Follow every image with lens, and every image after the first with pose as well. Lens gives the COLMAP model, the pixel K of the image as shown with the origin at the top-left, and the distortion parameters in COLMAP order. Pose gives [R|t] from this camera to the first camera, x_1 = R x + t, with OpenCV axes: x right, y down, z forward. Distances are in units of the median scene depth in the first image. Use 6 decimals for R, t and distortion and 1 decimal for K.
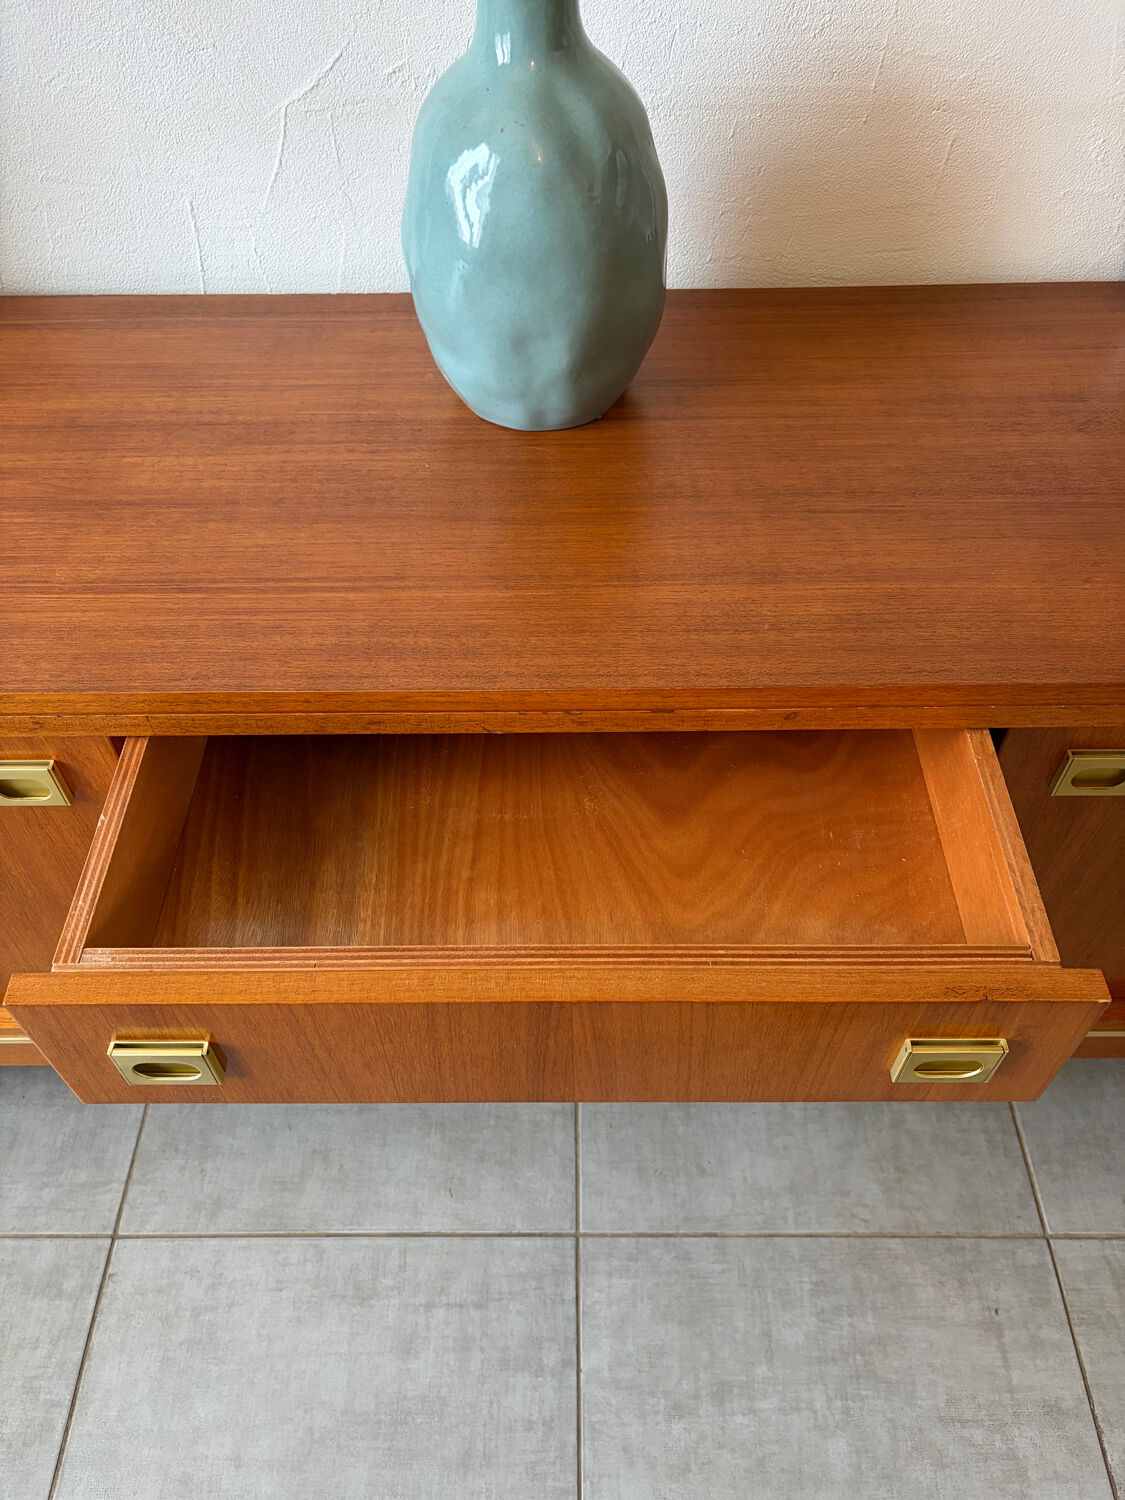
lens RADIAL K [[1130.8, 0, 559.7], [0, 1130.8, 760.1], [0, 0, 1]] dist [0.078177, -0.105979]
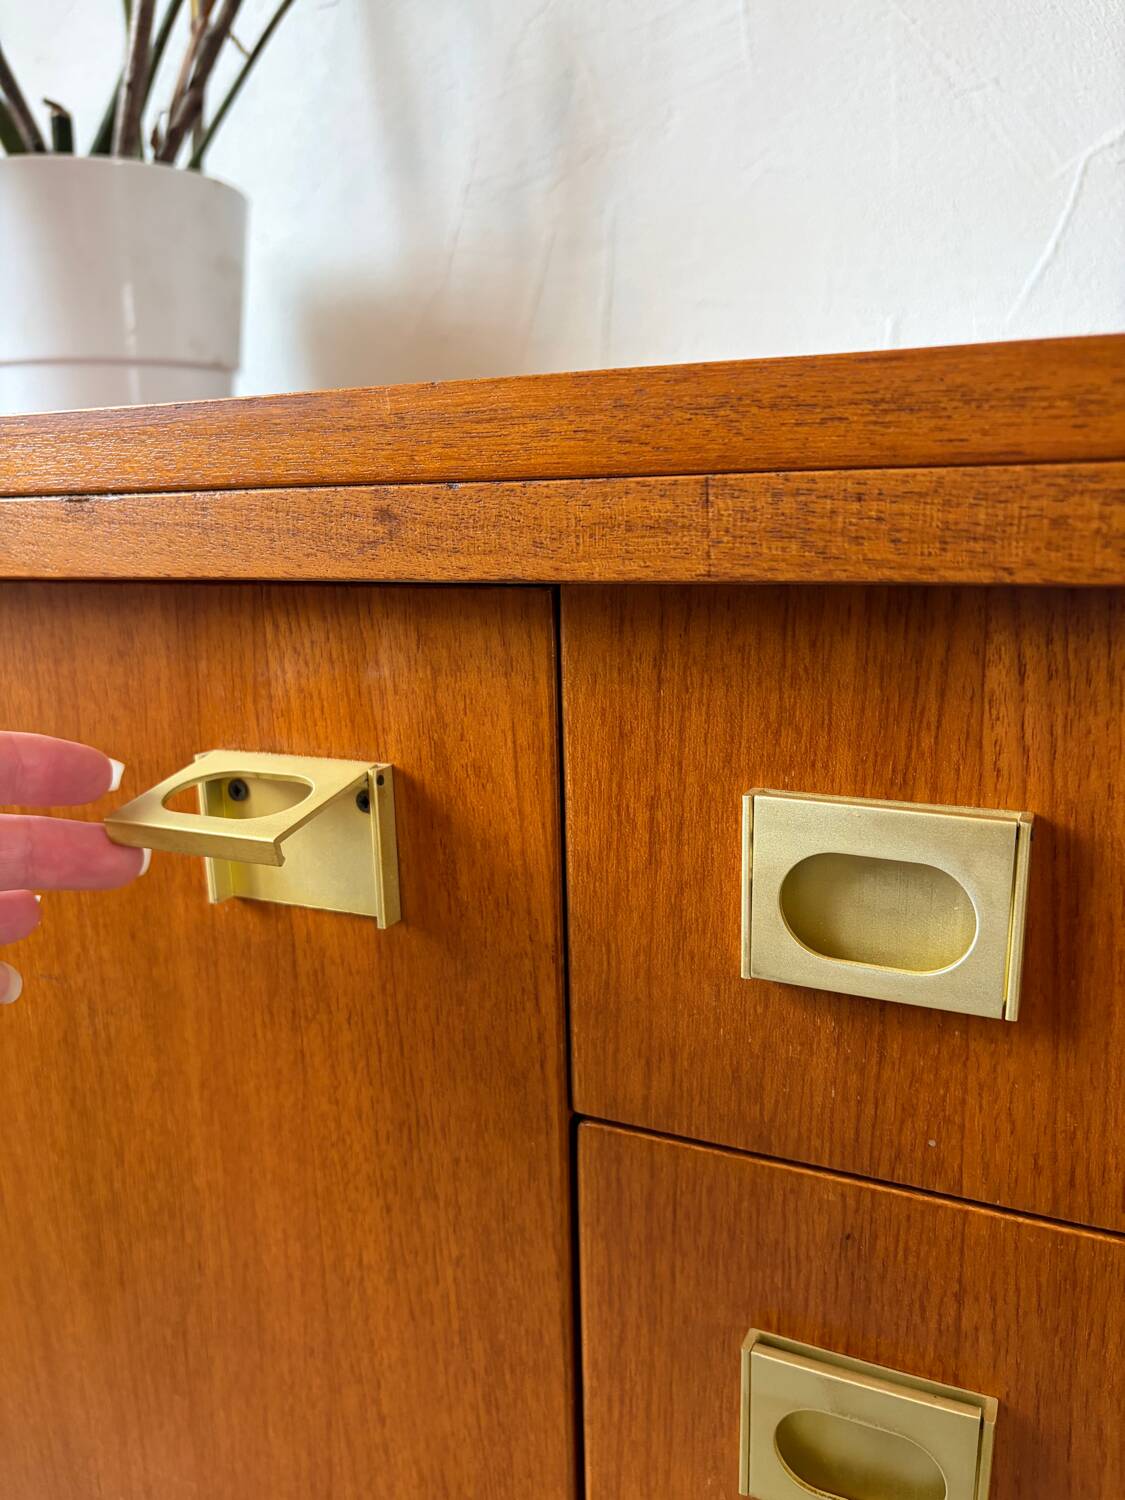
lens RADIAL K [[1161.8, 0, 559.4], [0, 1161.8, 756.2], [0, 0, 1]] dist [0.003722, 0.001716]
pose [[0.905421, 0.084897, -0.415940, -0.181673], [-0.314359, 0.792553, -0.522531, 0.128675], [0.285292, 0.603865, 0.744282, 0.552846]]
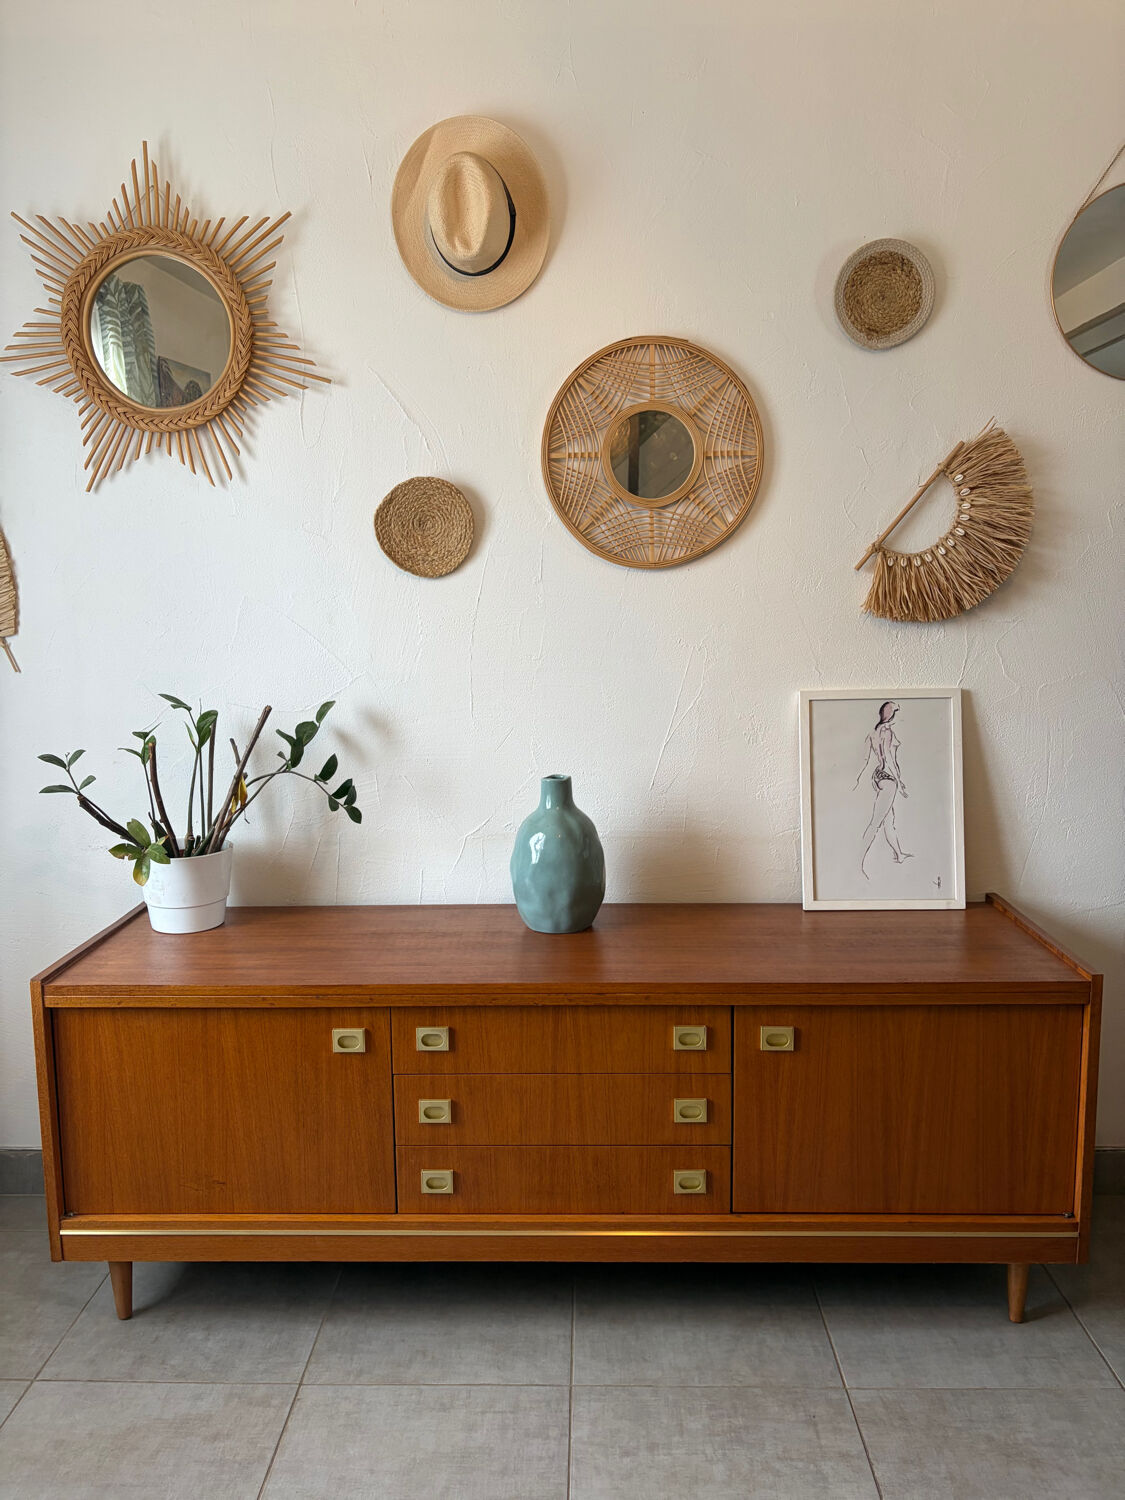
lens RADIAL K [[1130.3, 0, 561.9], [0, 1130.3, 749.1], [0, 0, 1]] dist [0.053246, -0.068894]
pose [[0.999756, 0.005007, -0.021522, 0.036584], [-0.018016, 0.748643, -0.662729, 0.902293], [0.012794, 0.662955, 0.748550, -0.979504]]
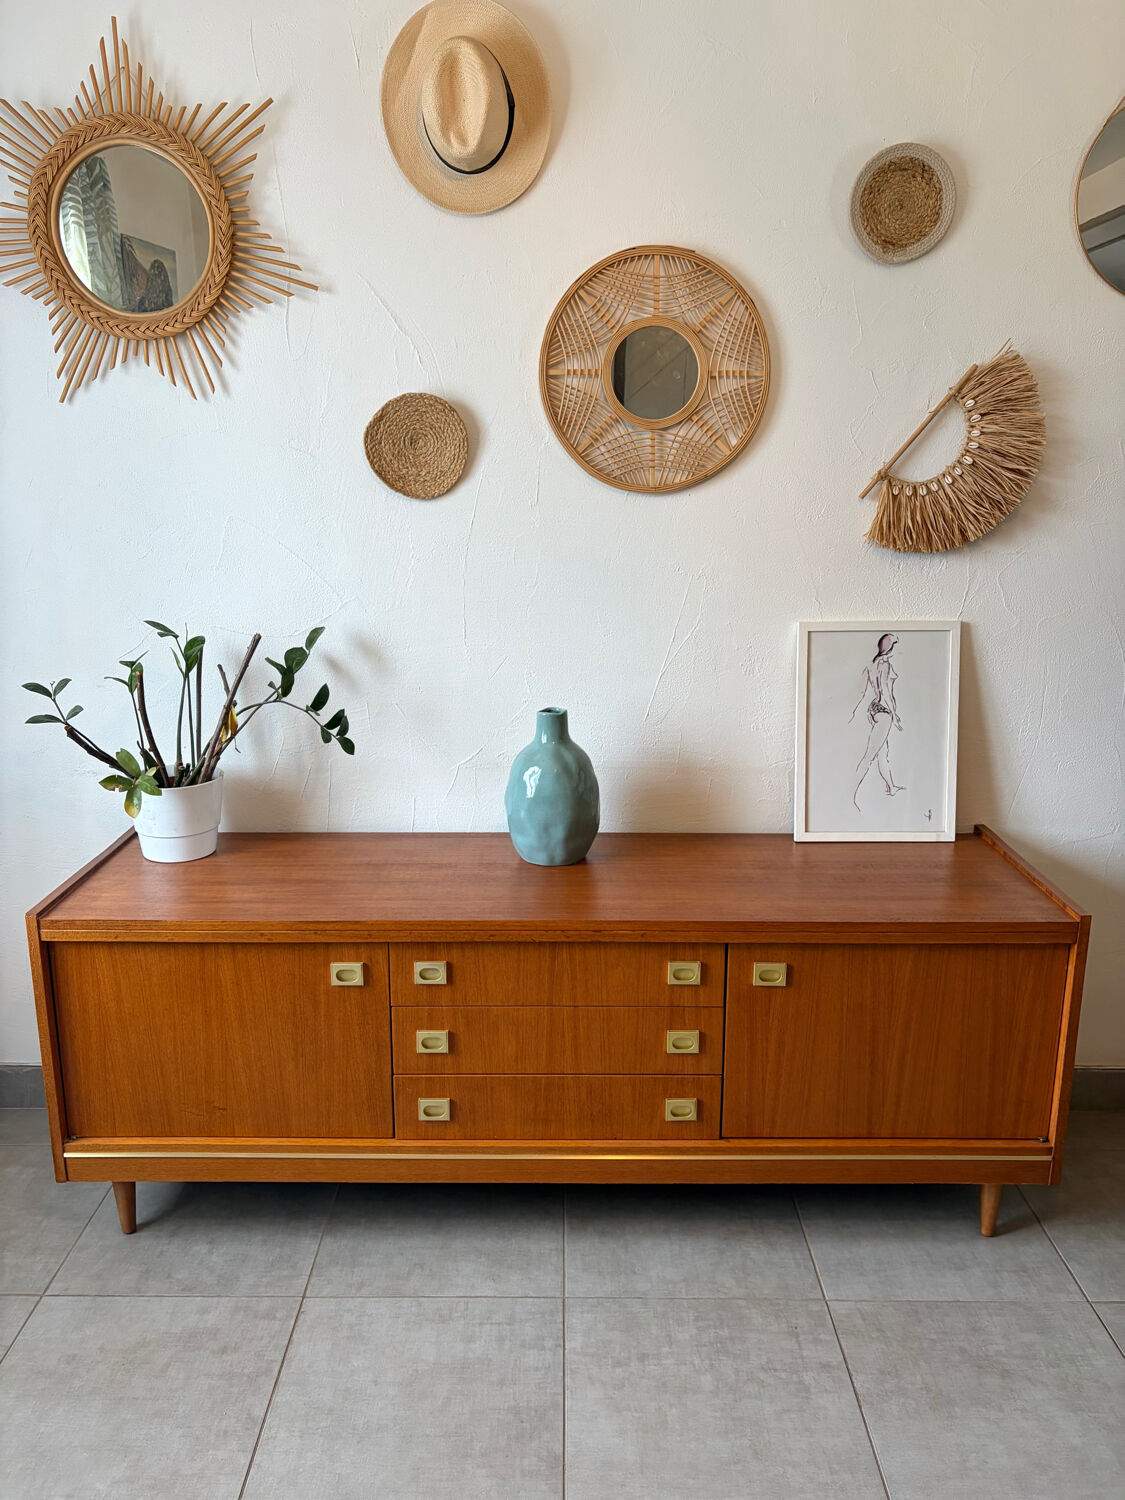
lens RADIAL K [[1130.2, 0, 558.2], [0, 1130.2, 754.9], [0, 0, 1]] dist [0.039113, -0.034338]
pose [[0.999872, 0.015701, 0.002999, -0.013278], [-0.011053, 0.814610, -0.579903, 0.818071], [-0.011548, 0.579796, 0.814680, -1.015021]]
